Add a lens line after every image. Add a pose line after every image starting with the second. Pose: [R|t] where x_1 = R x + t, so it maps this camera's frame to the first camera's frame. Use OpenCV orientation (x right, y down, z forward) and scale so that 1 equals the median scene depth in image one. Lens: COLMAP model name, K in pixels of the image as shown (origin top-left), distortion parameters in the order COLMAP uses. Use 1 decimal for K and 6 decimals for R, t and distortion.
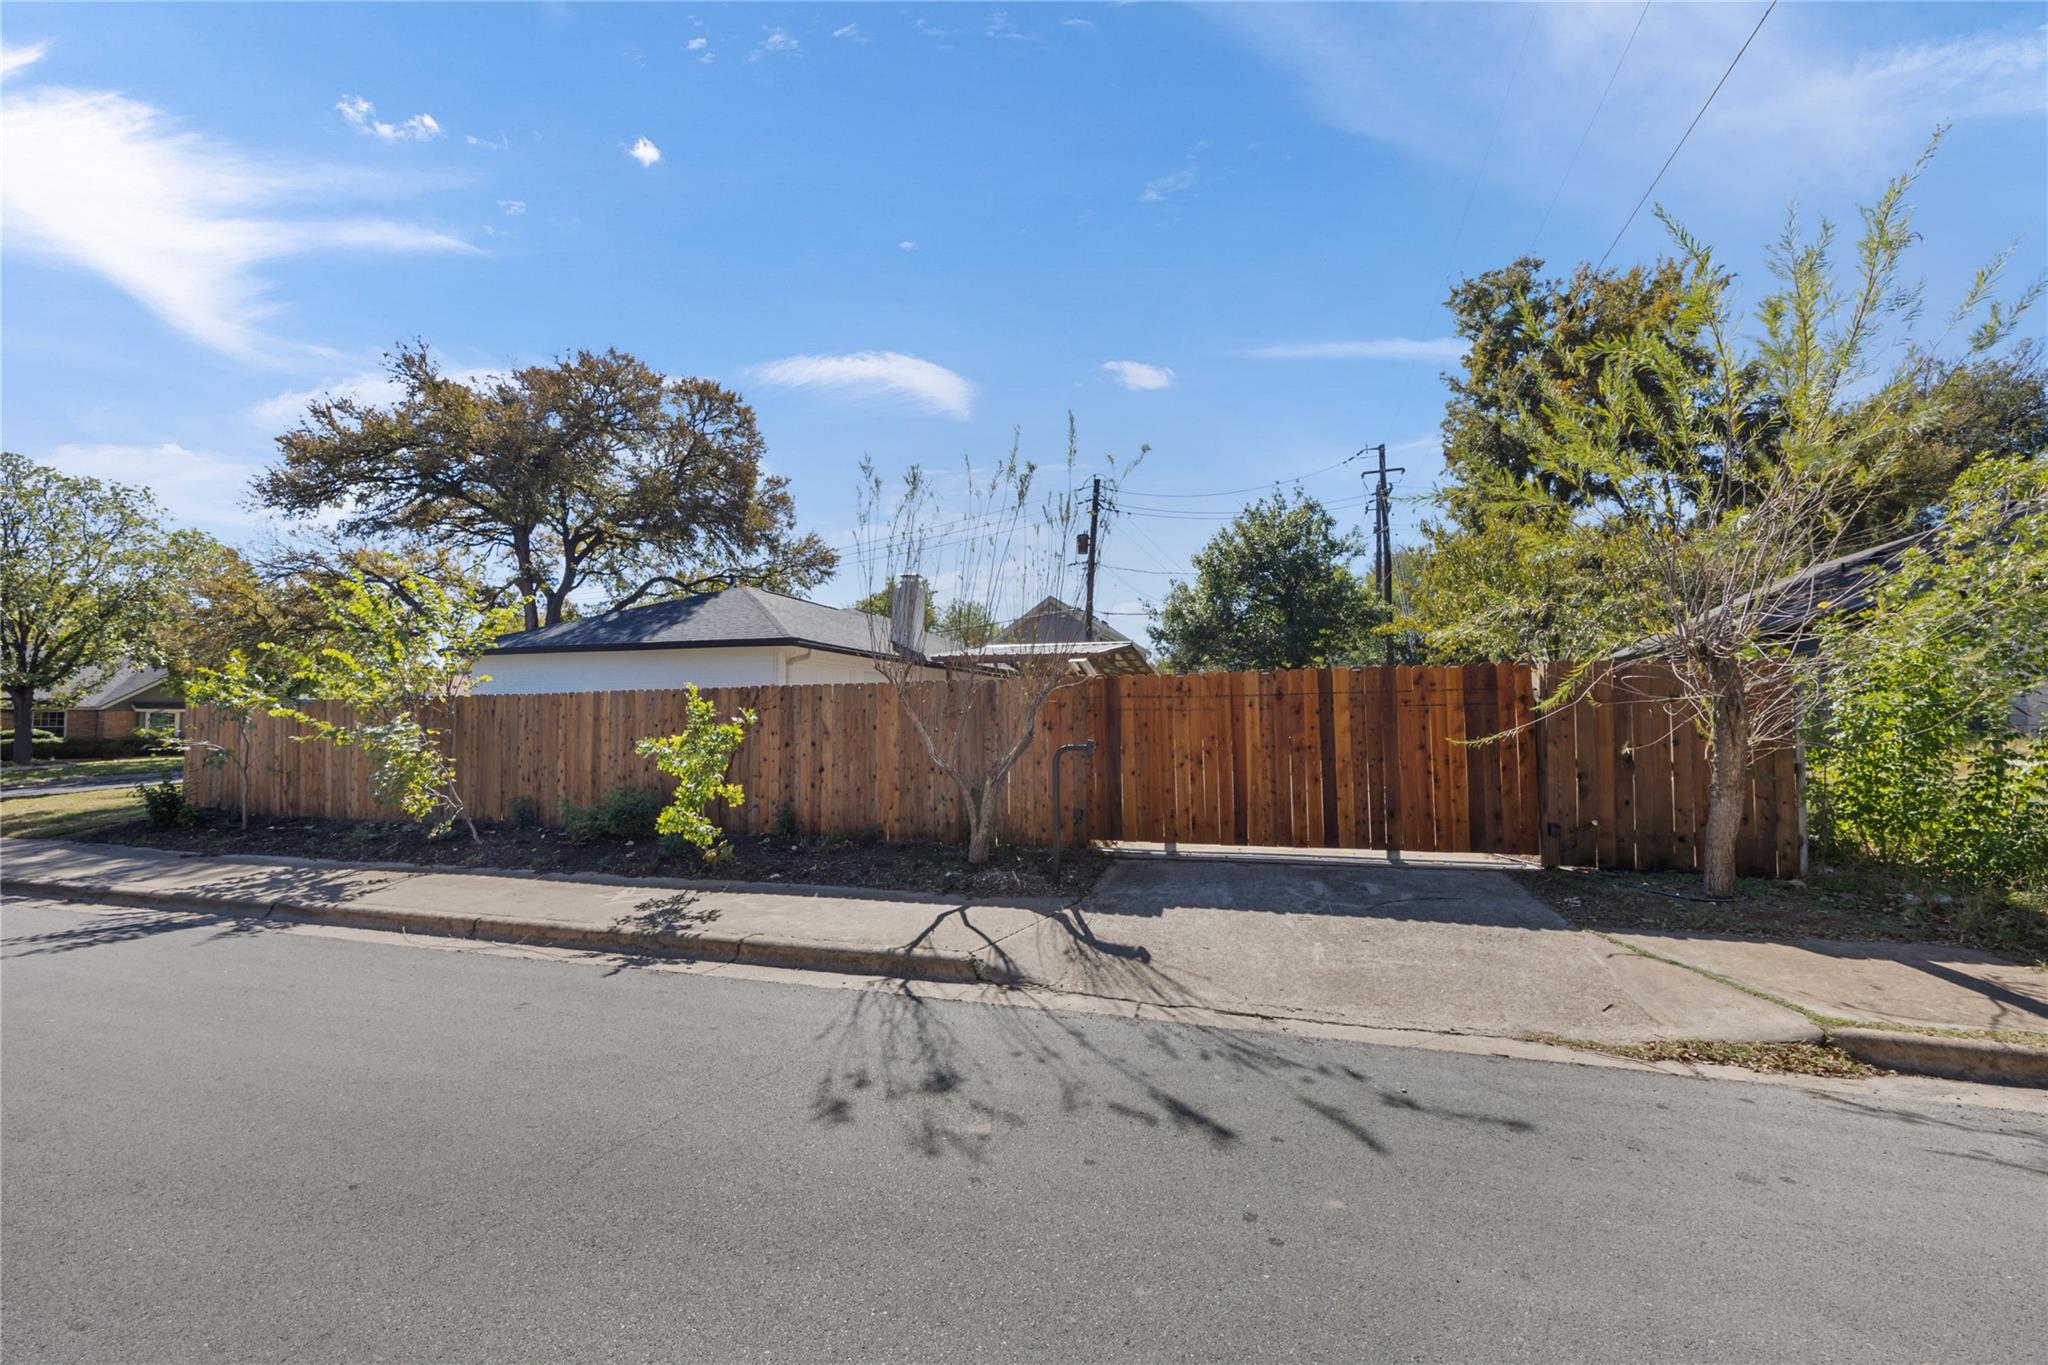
lens RADIAL K [[857.7, 0, 1024.0], [0, 857.7, 682.5], [0, 0, 1]] dist [-0.000092, 0.000036]
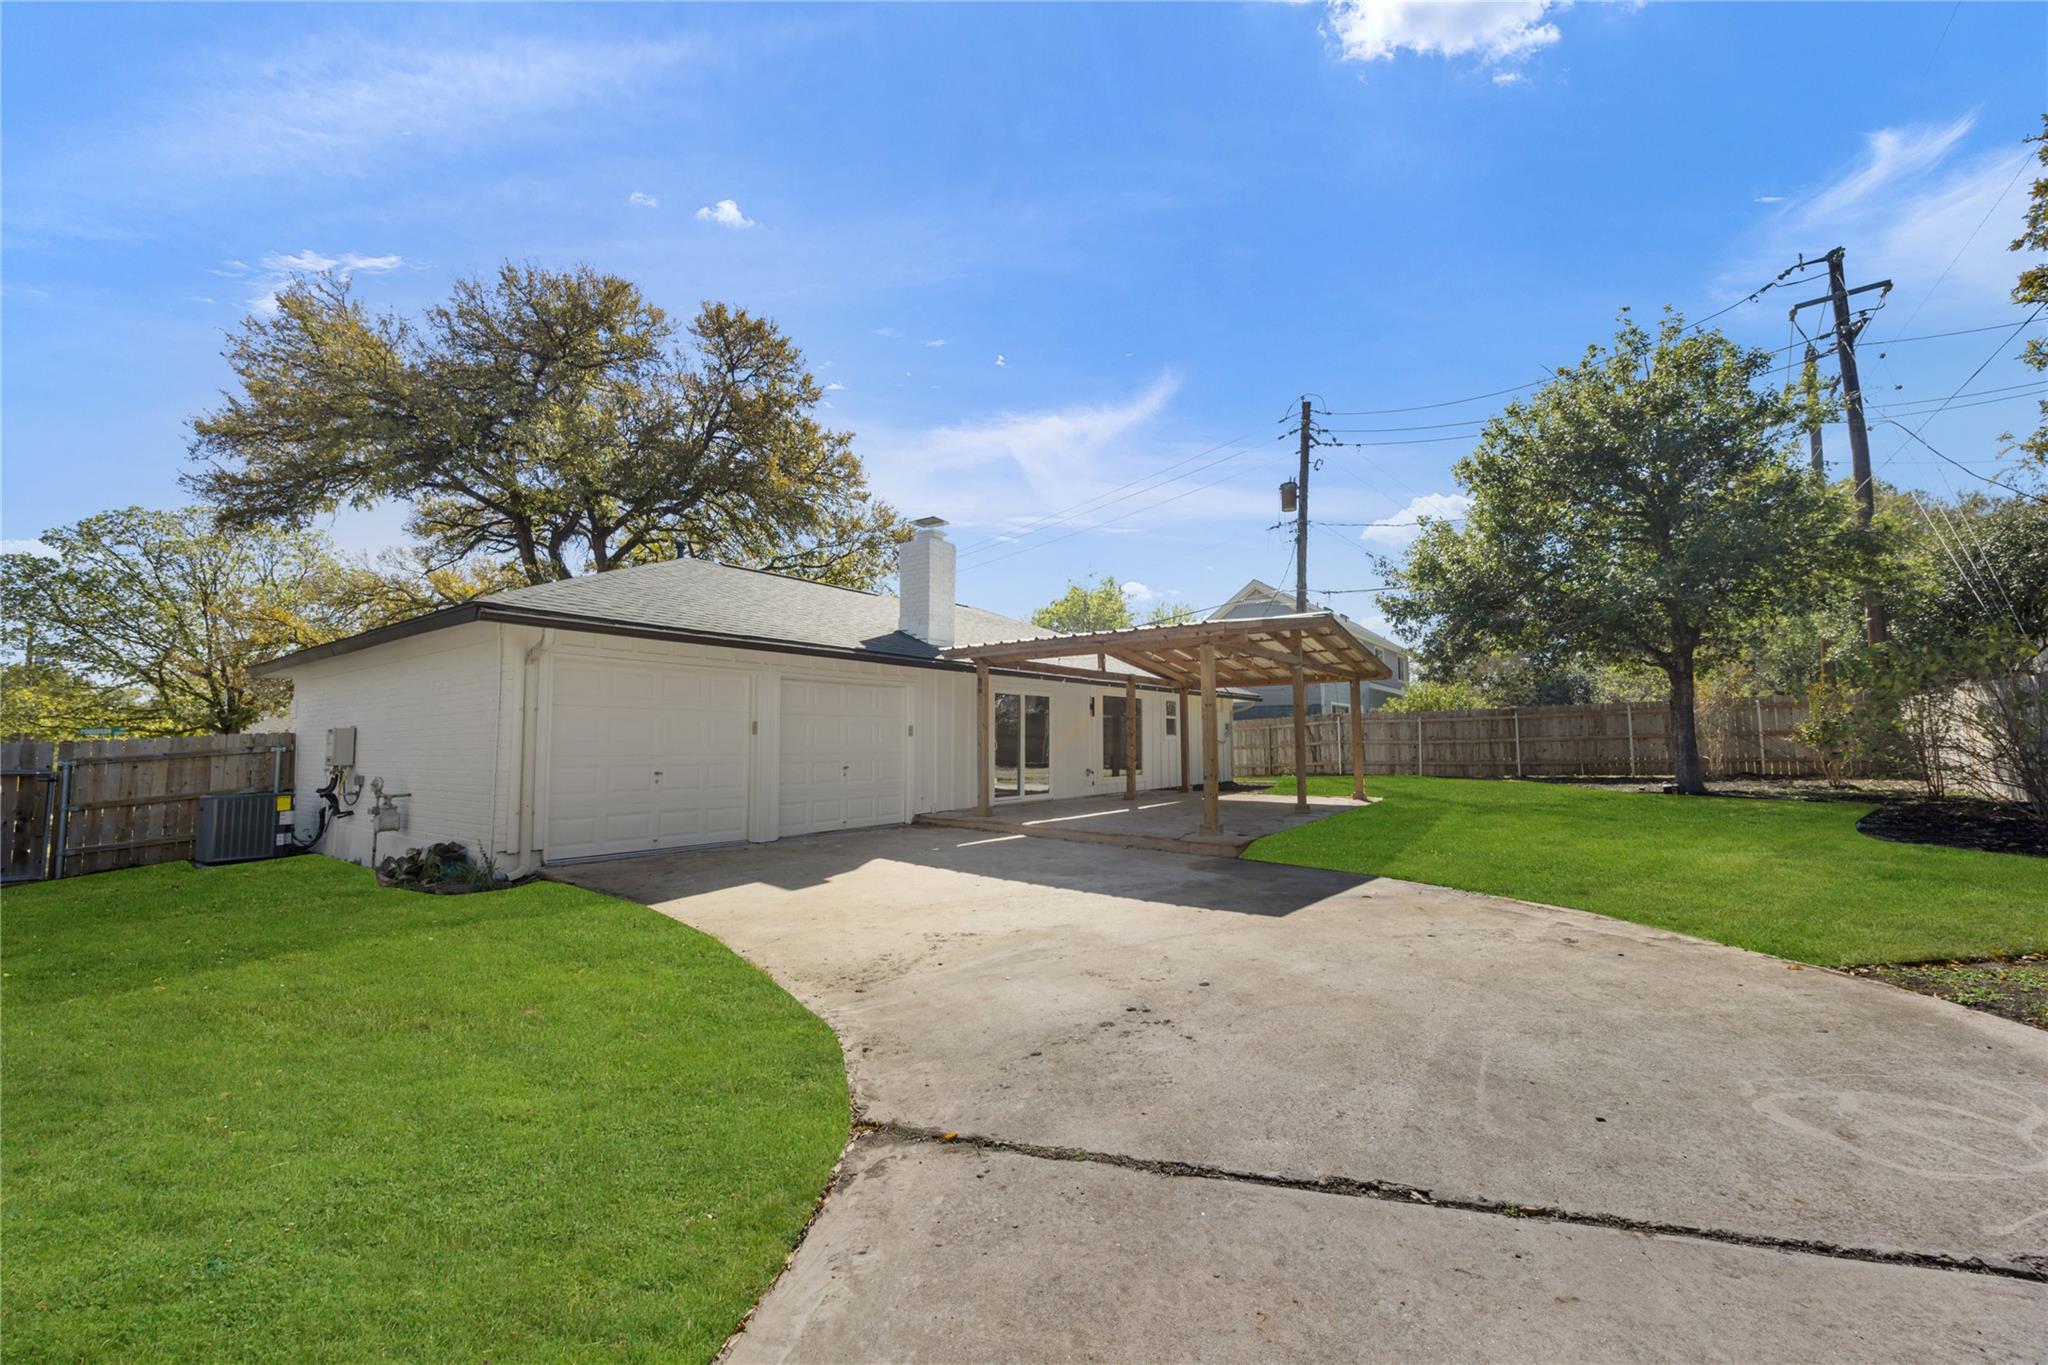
lens RADIAL K [[796.6, 0, 1022.4], [0, 796.6, 695.9], [0, 0, 1]] dist [-0.003460, 0.000100]
pose [[0.945453, -0.028687, -0.324494, 0.086027], [0.026789, 0.999588, -0.010318, 0.004371], [0.324656, 0.001062, 0.945831, 0.384273]]
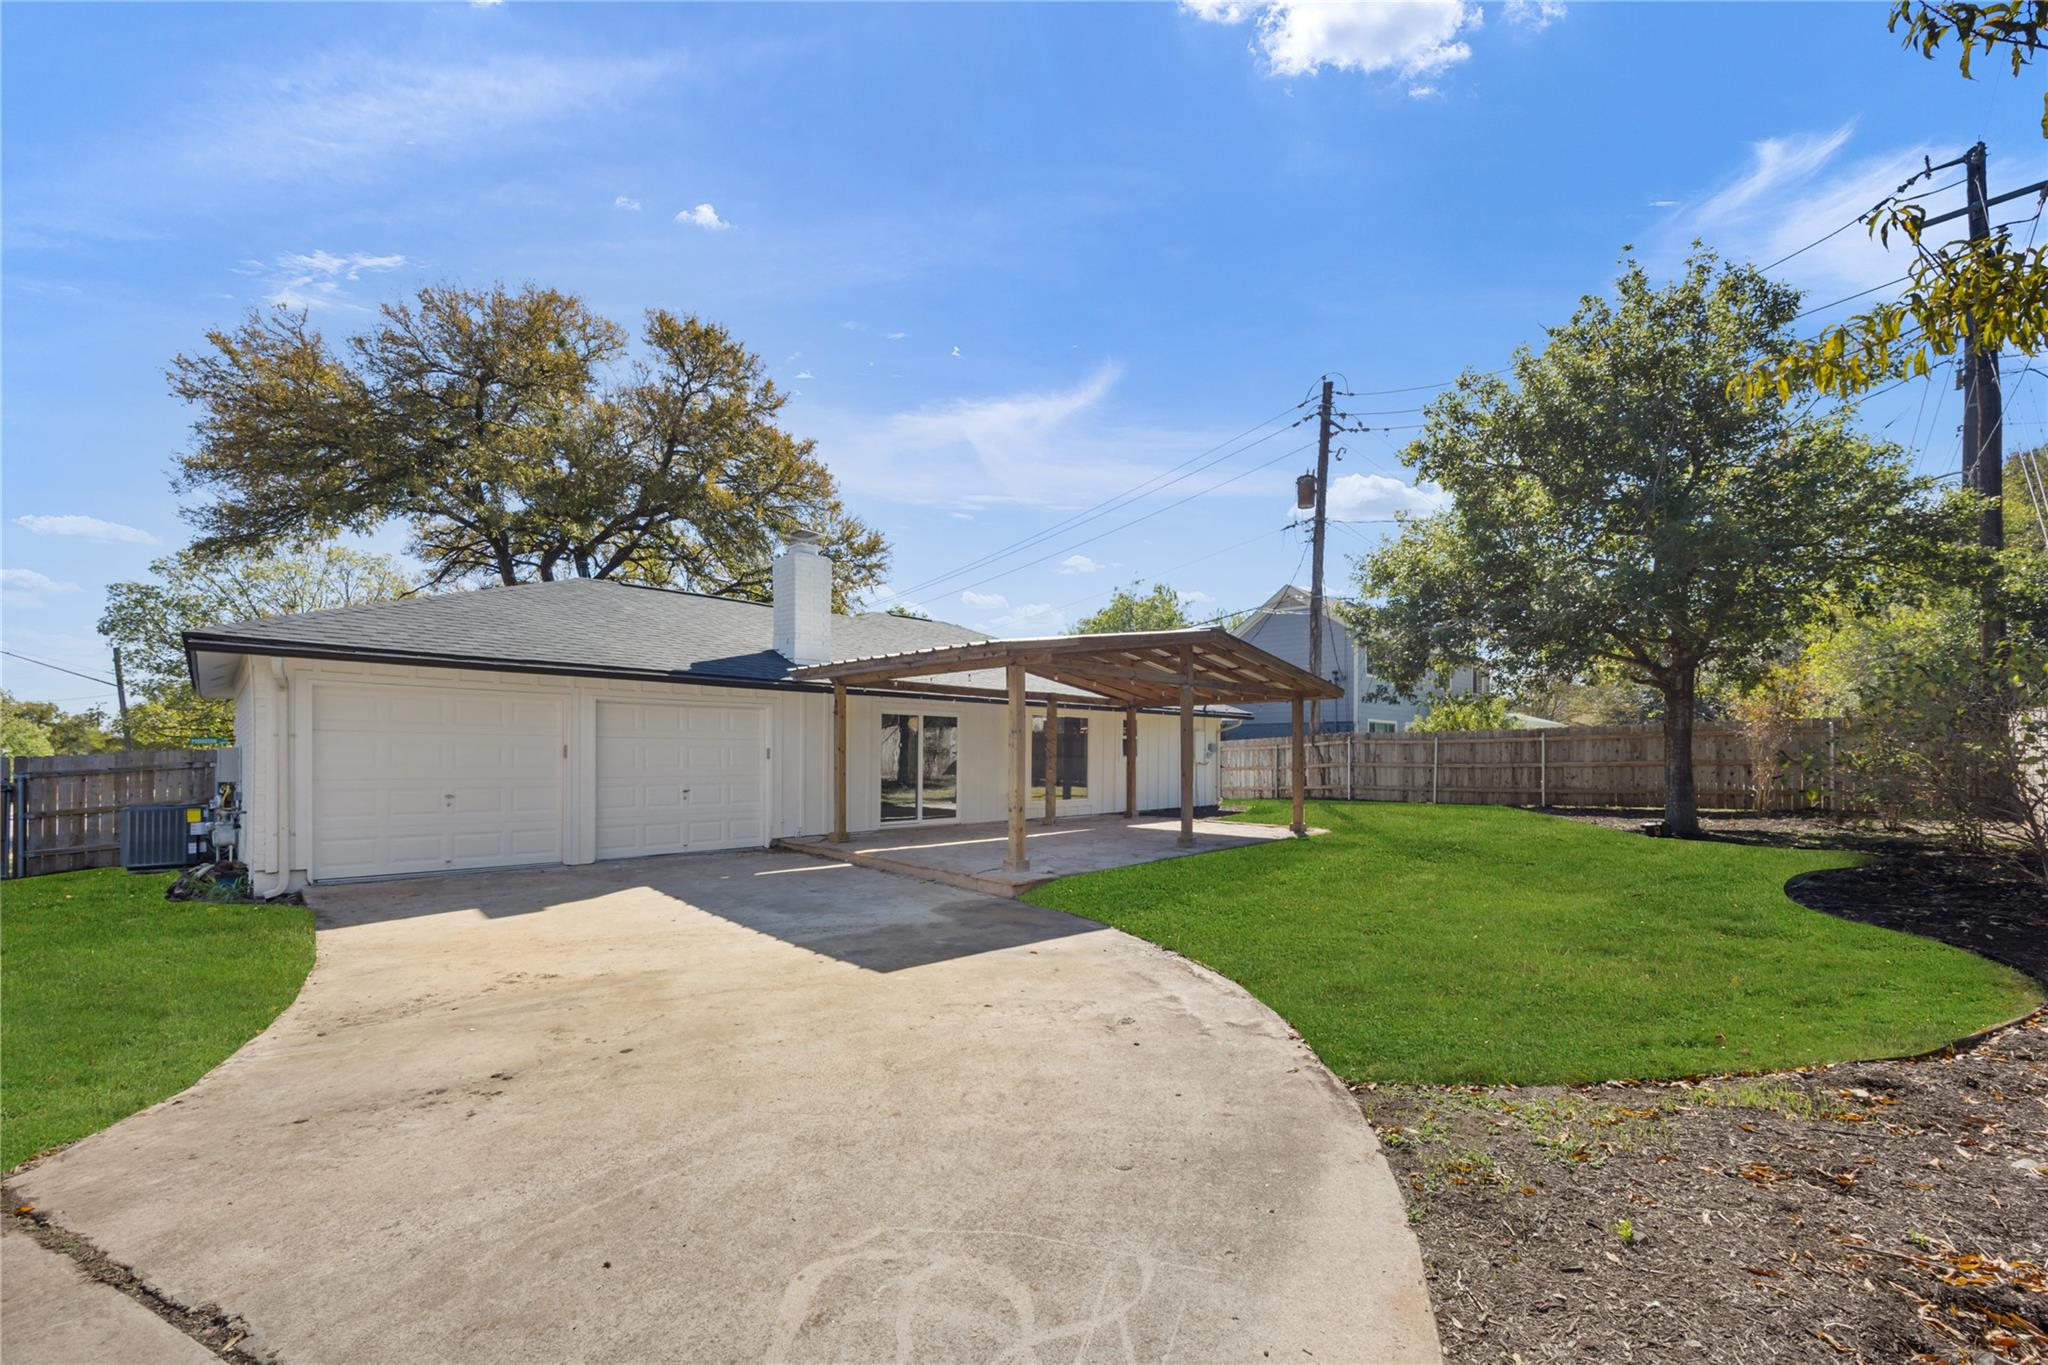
lens RADIAL K [[810.1, 0, 1029.1], [0, 810.1, 763.0], [0, 0, 1]] dist [-0.001916, 0.000011]
pose [[0.891221, 0.004825, -0.453544, 0.197682], [0.023113, 0.998161, 0.056037, 0.001663], [0.452981, -0.060424, 0.889470, 0.448522]]
